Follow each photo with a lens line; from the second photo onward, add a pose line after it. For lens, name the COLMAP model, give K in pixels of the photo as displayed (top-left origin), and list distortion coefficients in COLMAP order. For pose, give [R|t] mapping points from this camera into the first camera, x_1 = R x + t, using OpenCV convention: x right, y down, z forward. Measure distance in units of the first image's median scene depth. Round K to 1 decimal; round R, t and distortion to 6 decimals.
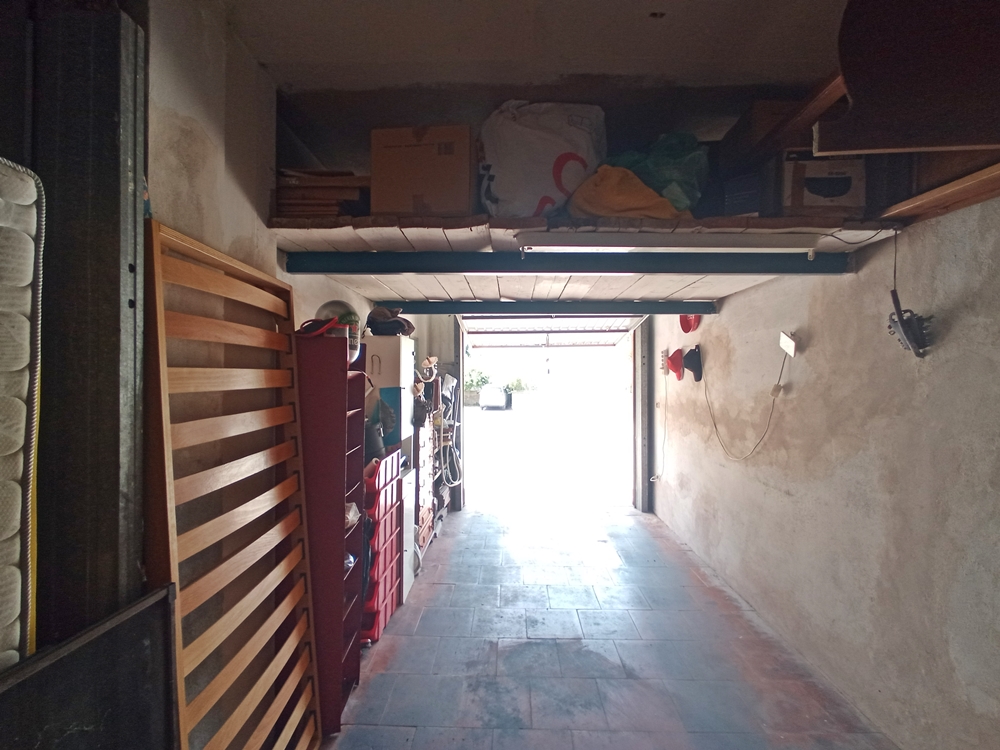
lens RADIAL K [[437.9, 0, 501.7], [0, 437.9, 373.8], [0, 0, 1]] dist [-0.008236, -0.000415]
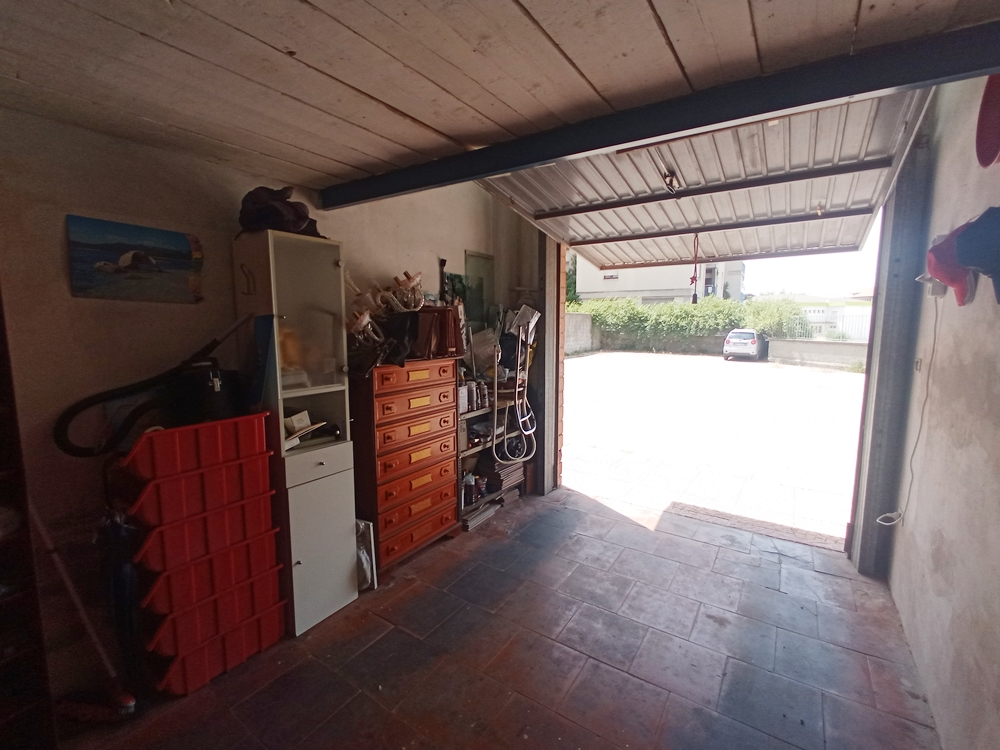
lens RADIAL K [[437.9, 0, 501.7], [0, 437.9, 373.8], [0, 0, 1]] dist [-0.008236, -0.000415]
pose [[0.843275, 0.063547, -0.533713, 0.461994], [0.004344, 0.992148, 0.124994, 0.044723], [0.537465, -0.107723, 0.836377, 0.773224]]
